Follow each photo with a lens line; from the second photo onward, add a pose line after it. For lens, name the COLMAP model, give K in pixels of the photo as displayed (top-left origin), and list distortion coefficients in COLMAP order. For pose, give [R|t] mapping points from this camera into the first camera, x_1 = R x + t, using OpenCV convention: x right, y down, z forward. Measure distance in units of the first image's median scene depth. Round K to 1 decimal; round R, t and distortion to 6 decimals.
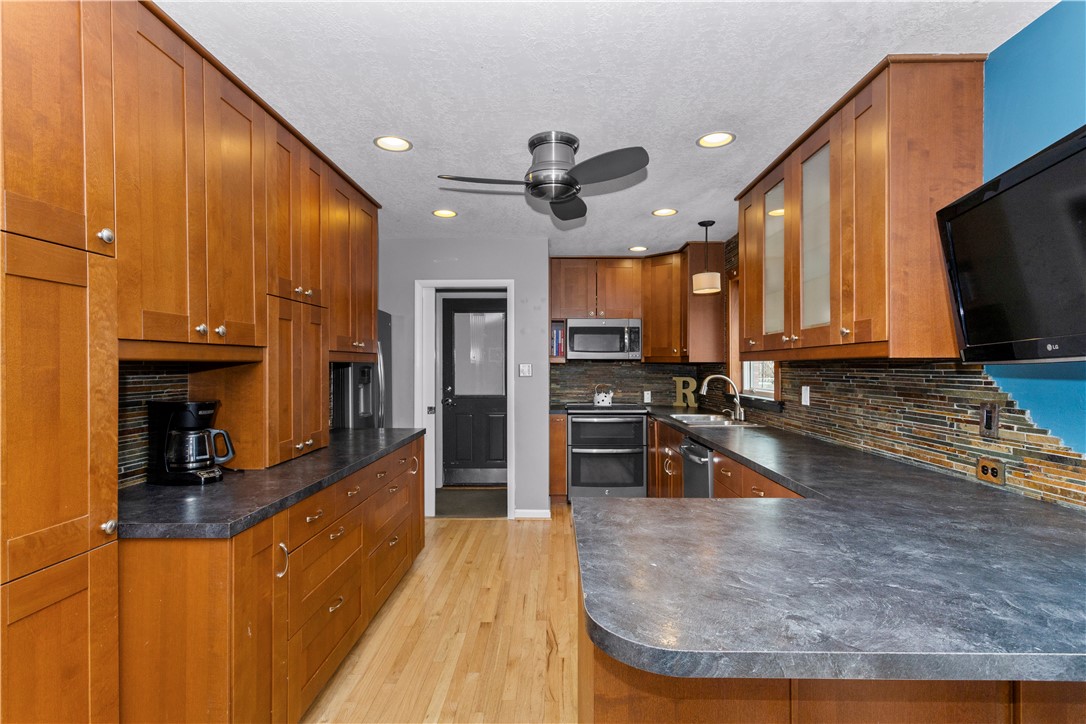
lens RADIAL K [[528.1, 0, 551.4], [0, 528.1, 367.3], [0, 0, 1]] dist [0.003291, 0.000640]
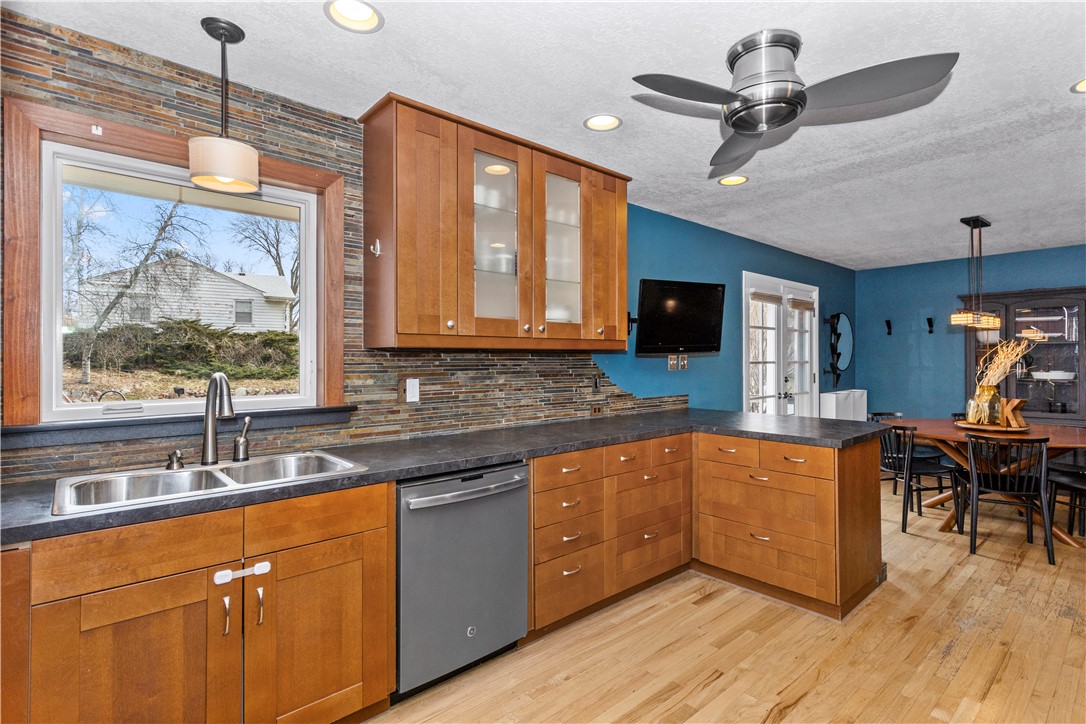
lens RADIAL K [[528.1, 0, 543.1], [0, 528.1, 357.7], [0, 0, 1]] dist [0.003291, 0.000640]
pose [[-0.666039, 0.000874, 0.745916, -0.248973], [0.002048, 0.999998, 0.000656, 0.001870], [-0.745914, 0.001965, -0.666039, 1.266682]]
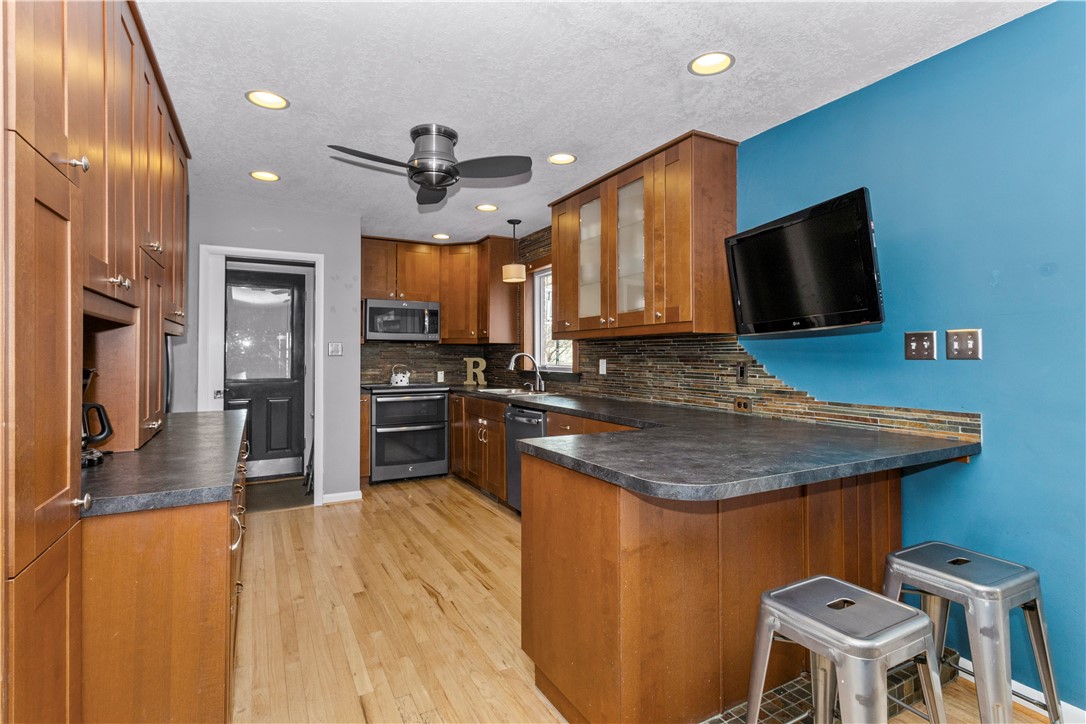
lens RADIAL K [[528.1, 0, 551.8], [0, 528.1, 351.2], [0, 0, 1]] dist [0.003291, 0.000640]
pose [[0.869834, 0.003075, 0.493334, -0.233925], [0.002428, 0.999942, -0.010513, 0.026281], [-0.493338, 0.010343, 0.869776, -0.049256]]
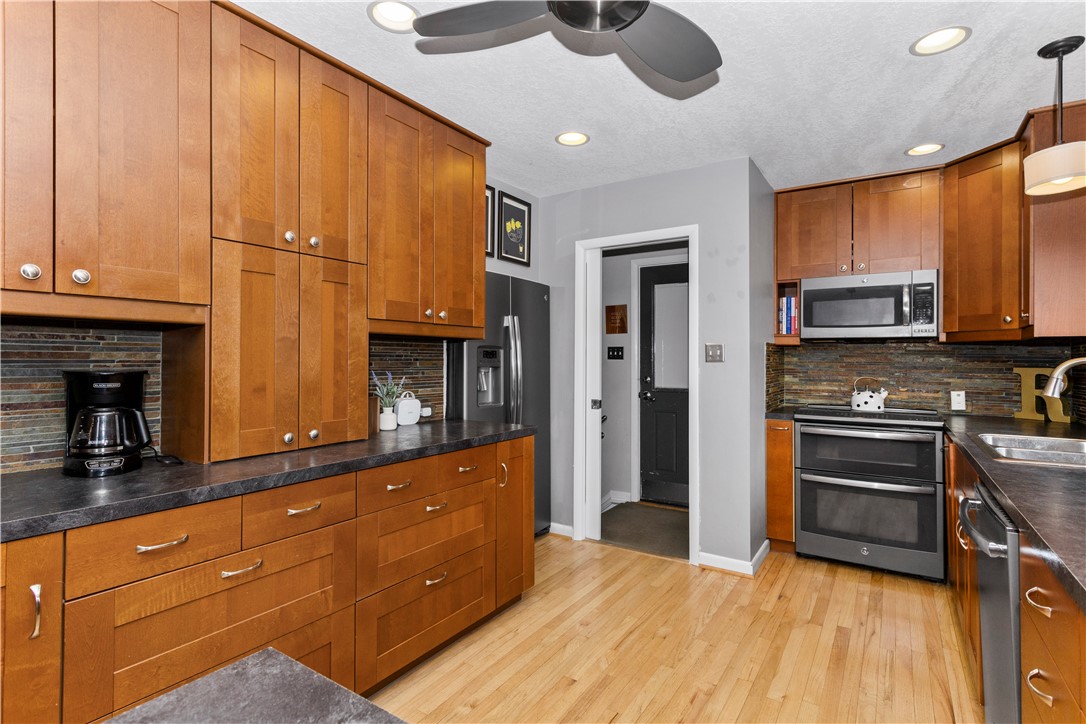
lens RADIAL K [[528.1, 0, 549.7], [0, 528.1, 355.6], [0, 0, 1]] dist [0.003291, 0.000640]
pose [[0.841756, -0.002021, -0.539855, 0.184196], [-0.006683, 0.999877, -0.014164, 0.026484], [0.539817, 0.015530, 0.841639, 0.386243]]
